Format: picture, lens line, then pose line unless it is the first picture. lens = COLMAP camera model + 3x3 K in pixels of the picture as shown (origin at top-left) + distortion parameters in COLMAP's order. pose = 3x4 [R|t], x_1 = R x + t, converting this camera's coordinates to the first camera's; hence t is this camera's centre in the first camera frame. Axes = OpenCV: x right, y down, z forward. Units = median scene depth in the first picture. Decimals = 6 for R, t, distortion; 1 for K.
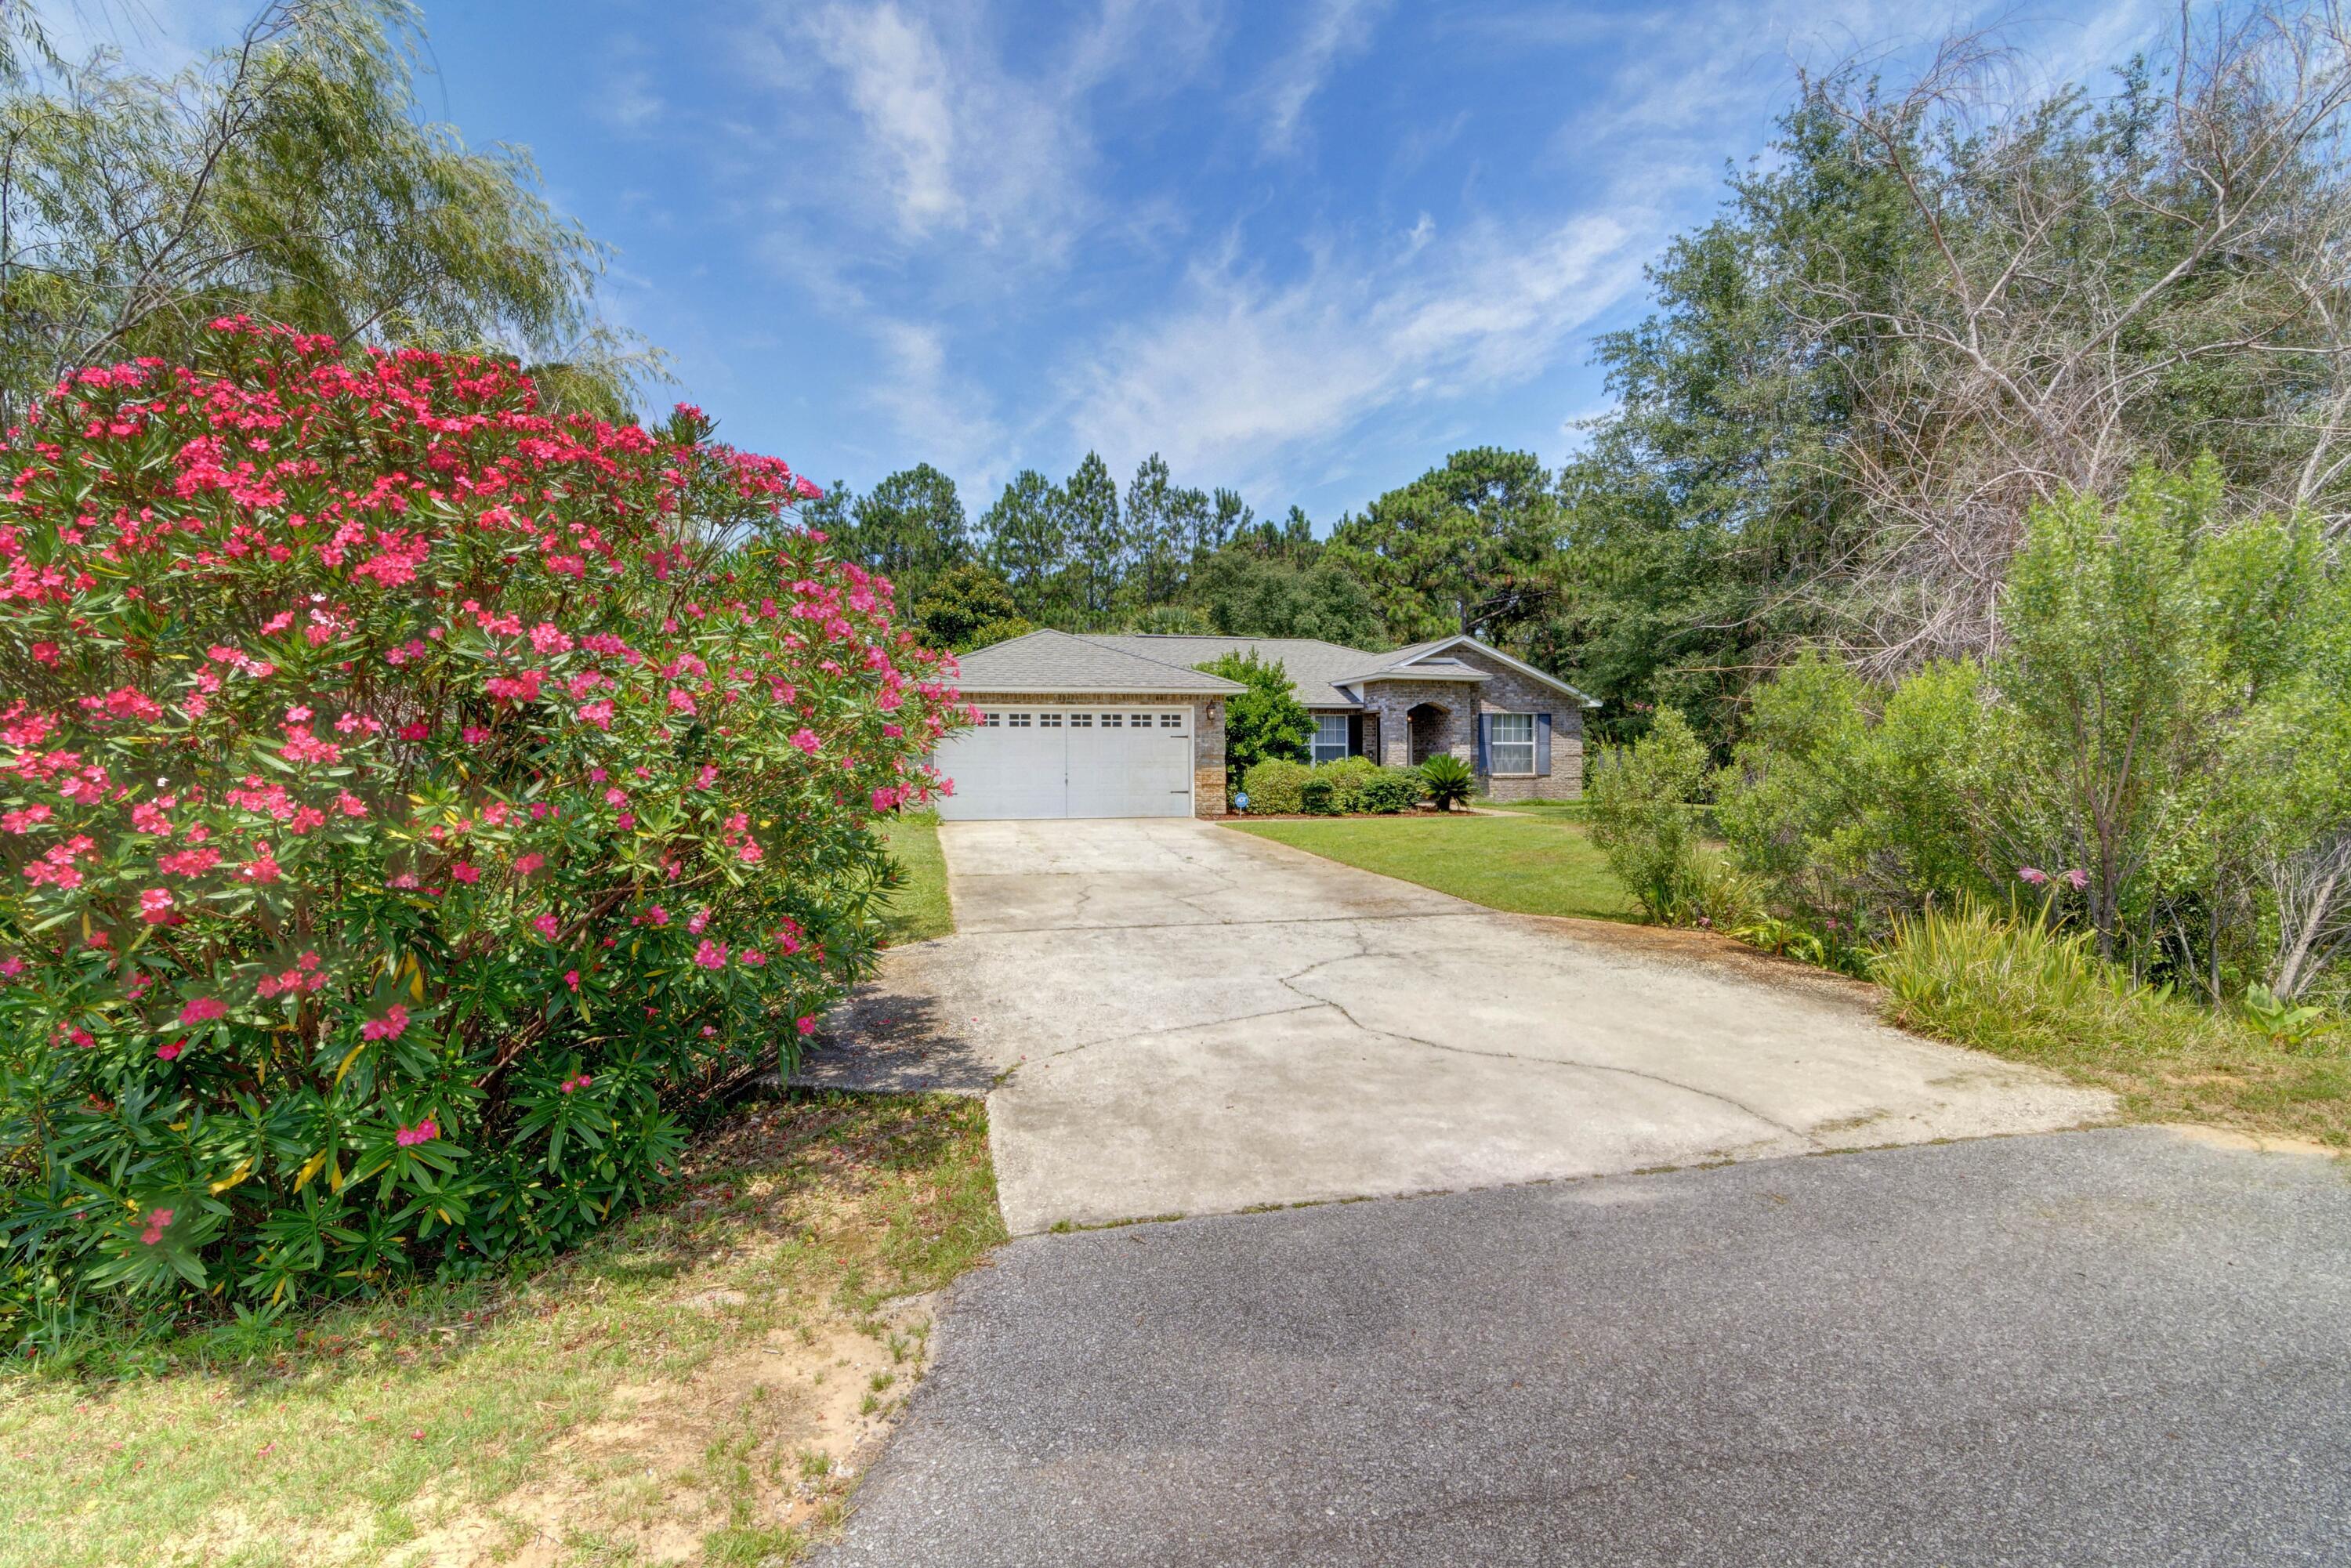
lens RADIAL K [[1123.0, 0, 1175.5], [0, 1123.0, 784.0], [0, 0, 1]] dist [0.000596, -0.000823]
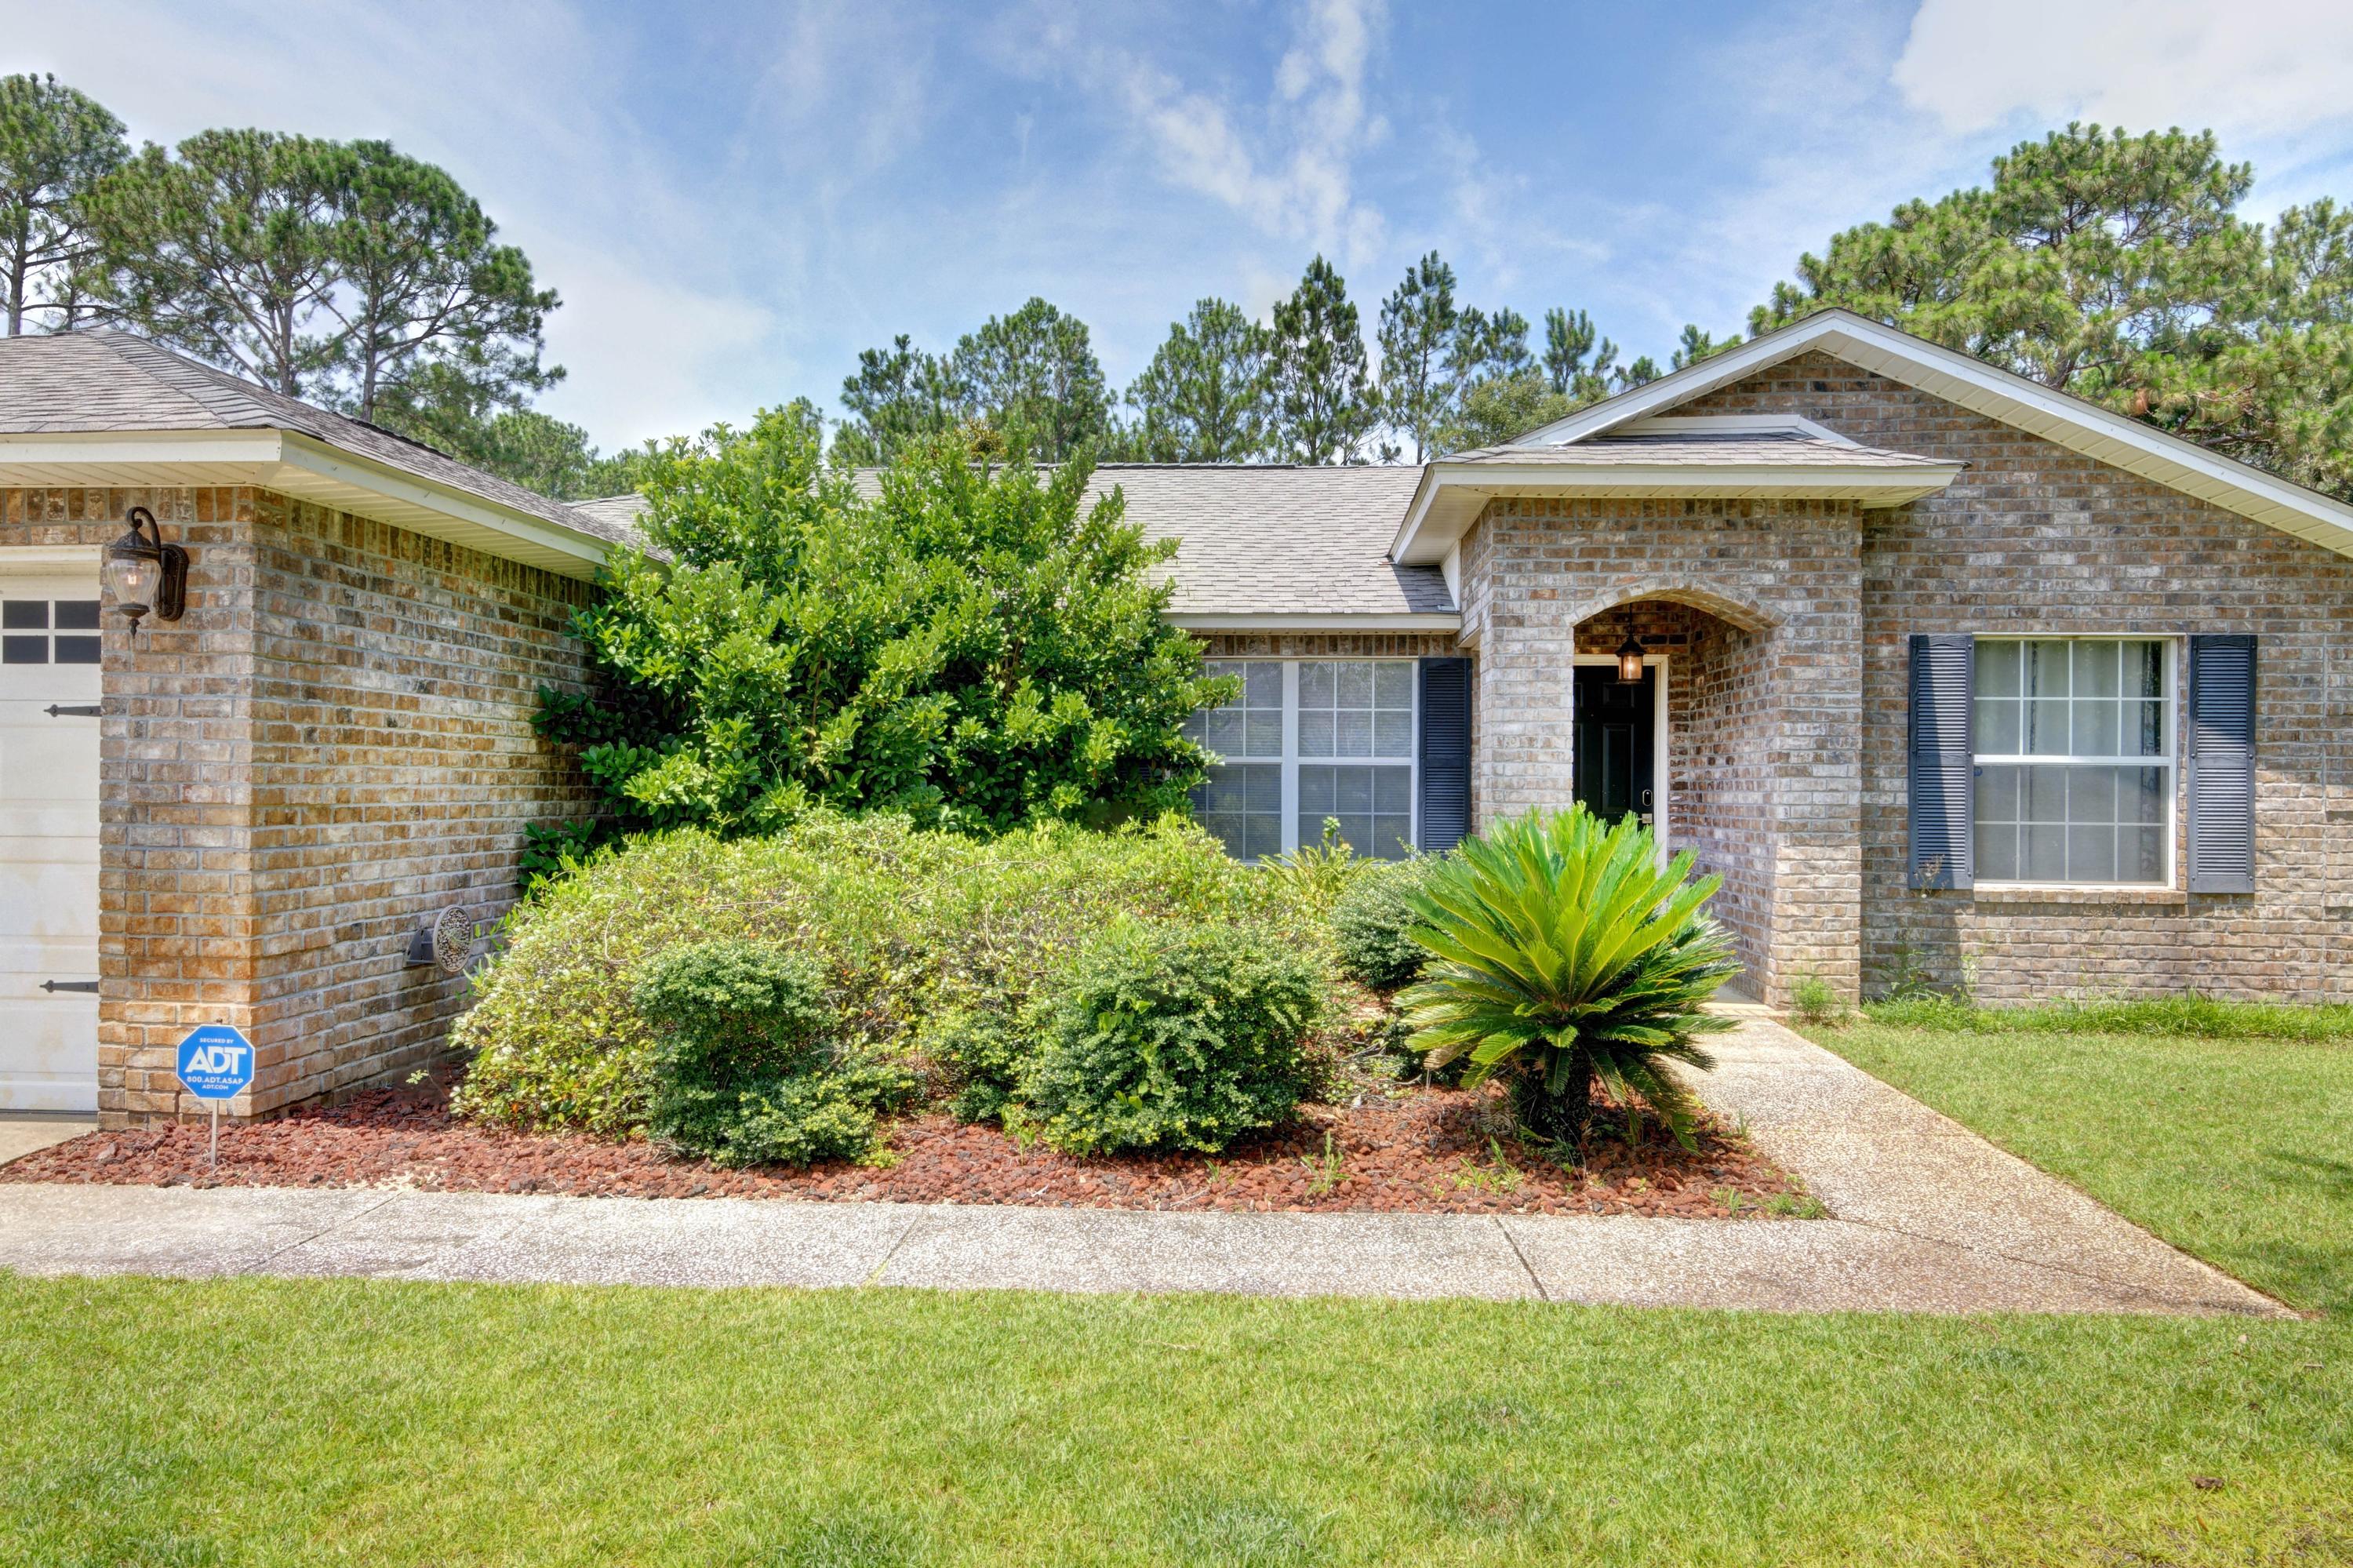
lens RADIAL K [[1484.3, 0, 1176.5], [0, 1484.3, 784.0], [0, 0, 1]] dist [0.000583, 0.002390]
pose [[0.954881, 0.009894, -0.296825, 0.208036], [-0.016678, 0.999654, -0.020332, -0.020983], [0.296521, 0.024365, 0.954715, 0.627461]]
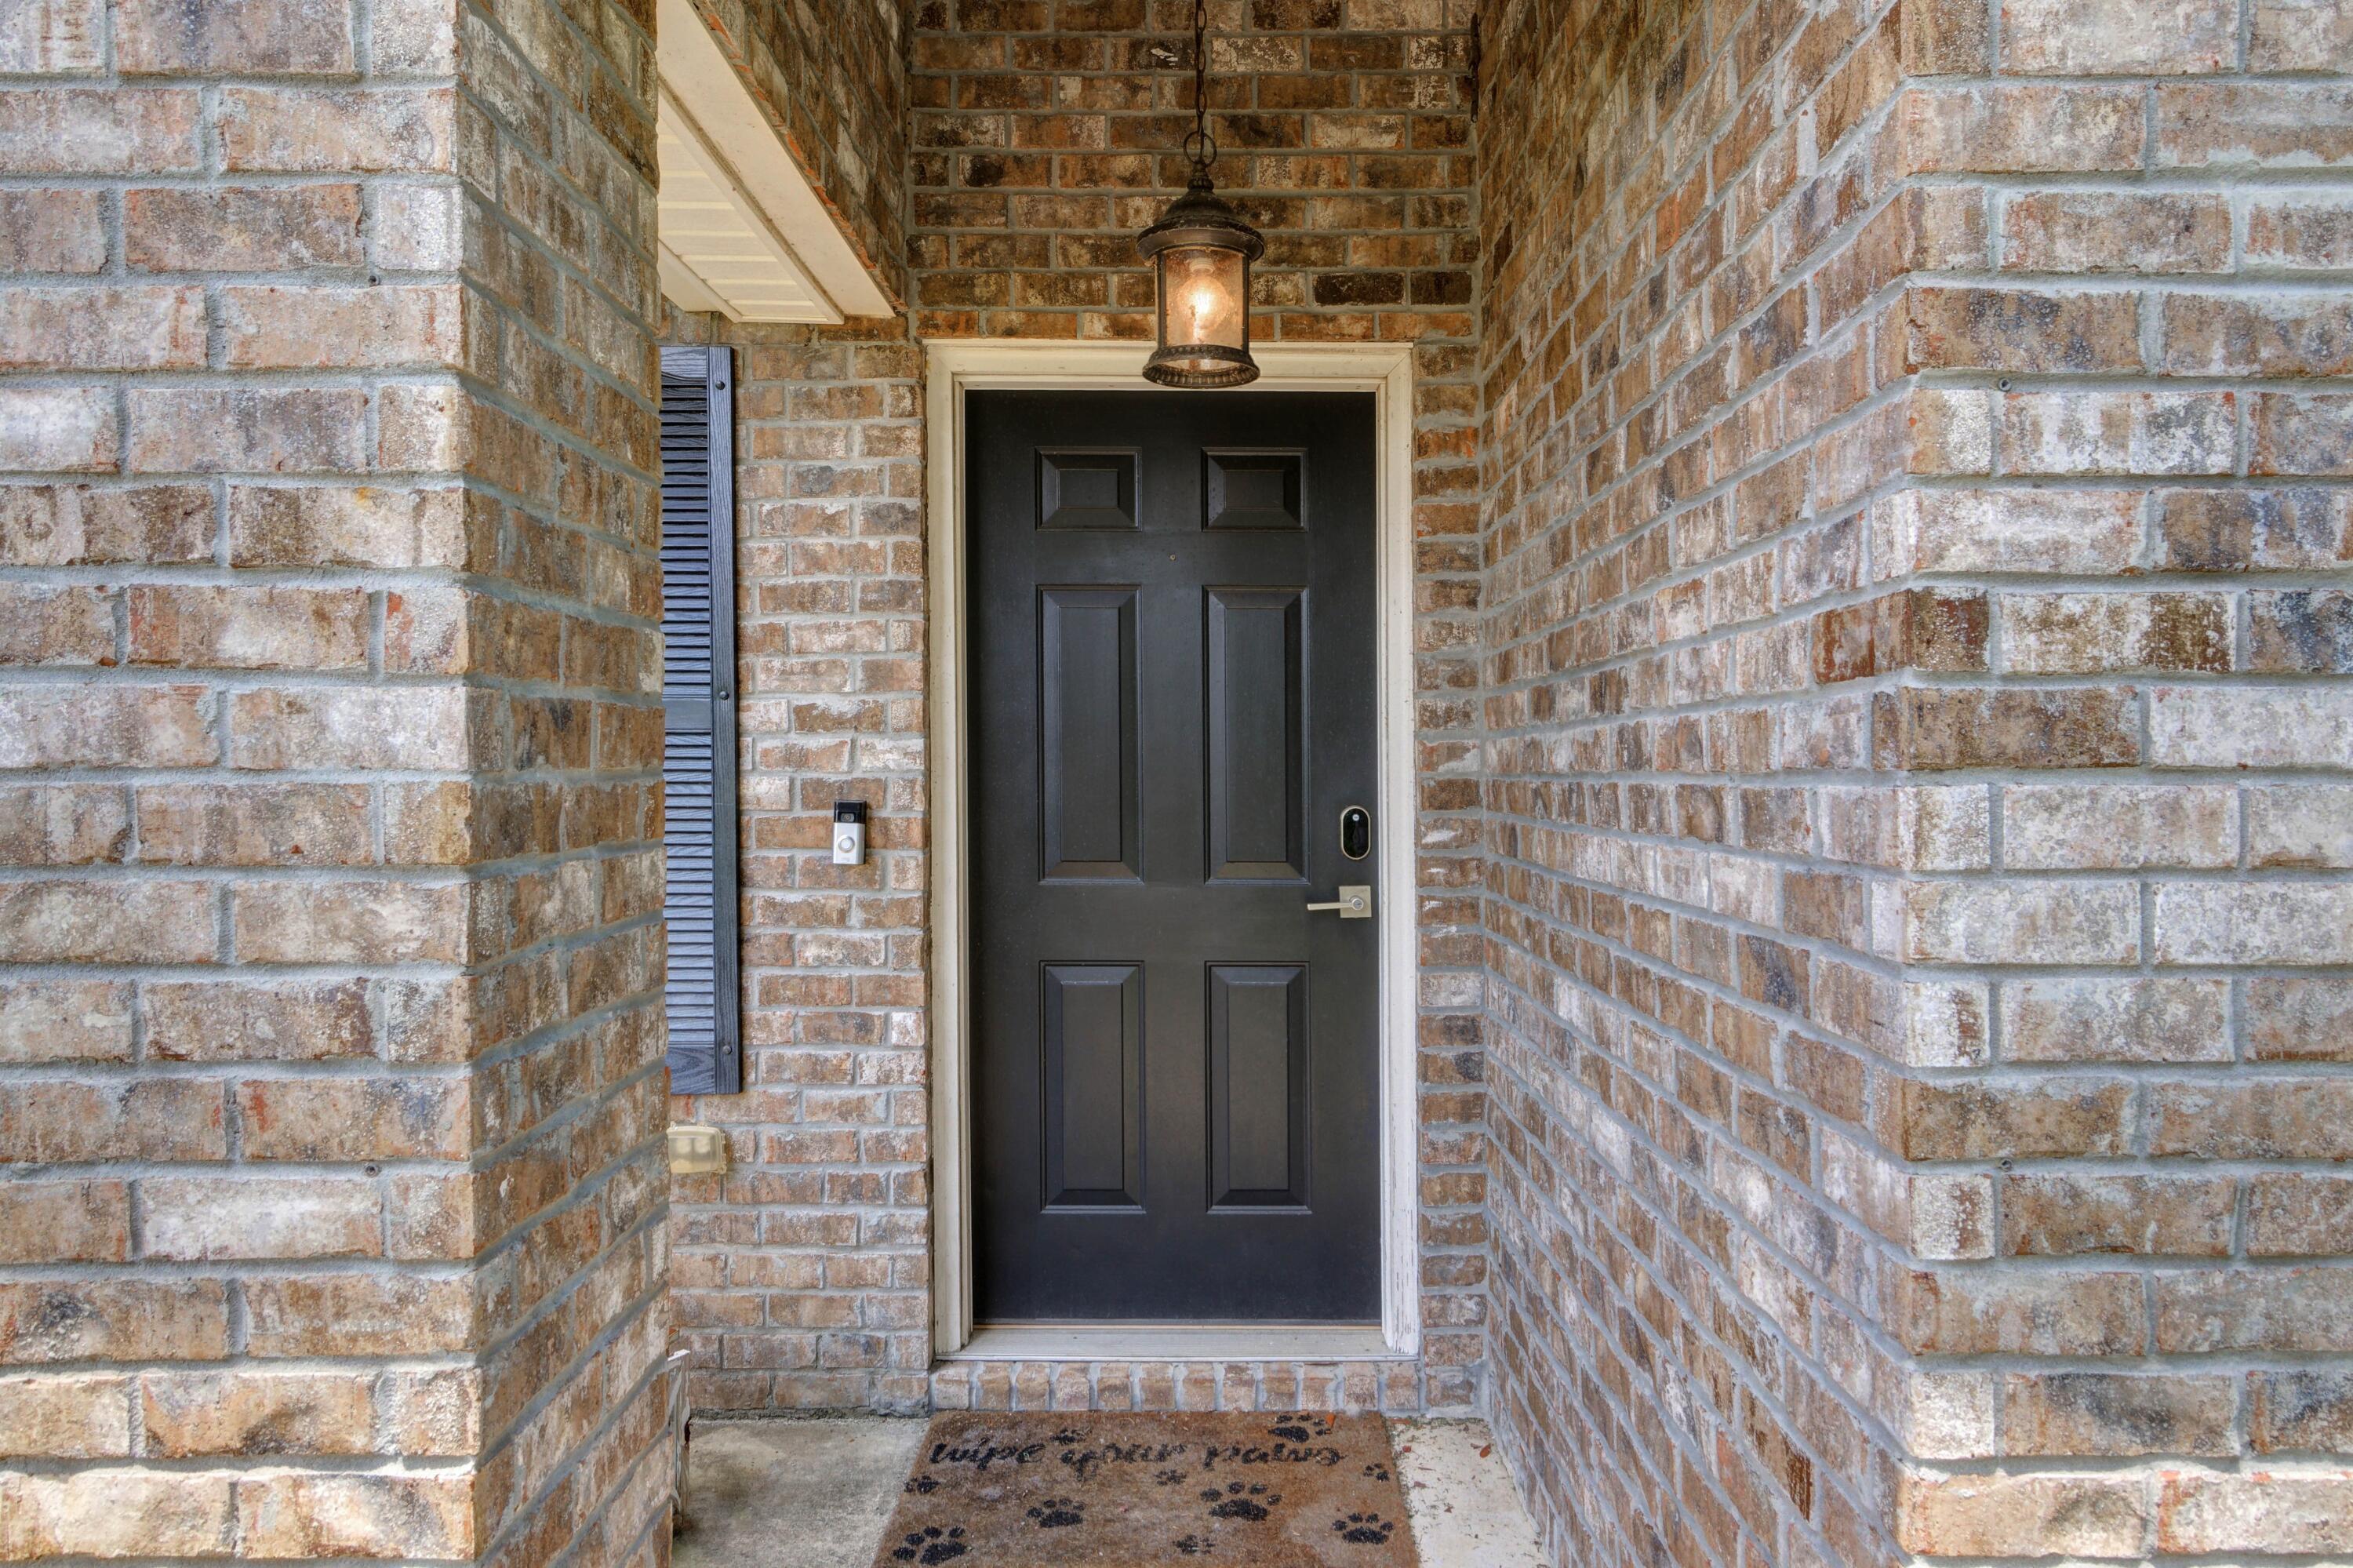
lens RADIAL K [[1484.3, 0, 1176.5], [0, 1484.3, 784.0], [0, 0, 1]] dist [0.000583, 0.002390]
pose [[0.967066, -0.000674, -0.254525, 0.226068], [-0.001315, 0.999970, -0.007646, -0.030098], [0.254523, 0.007729, 0.967036, 0.910636]]
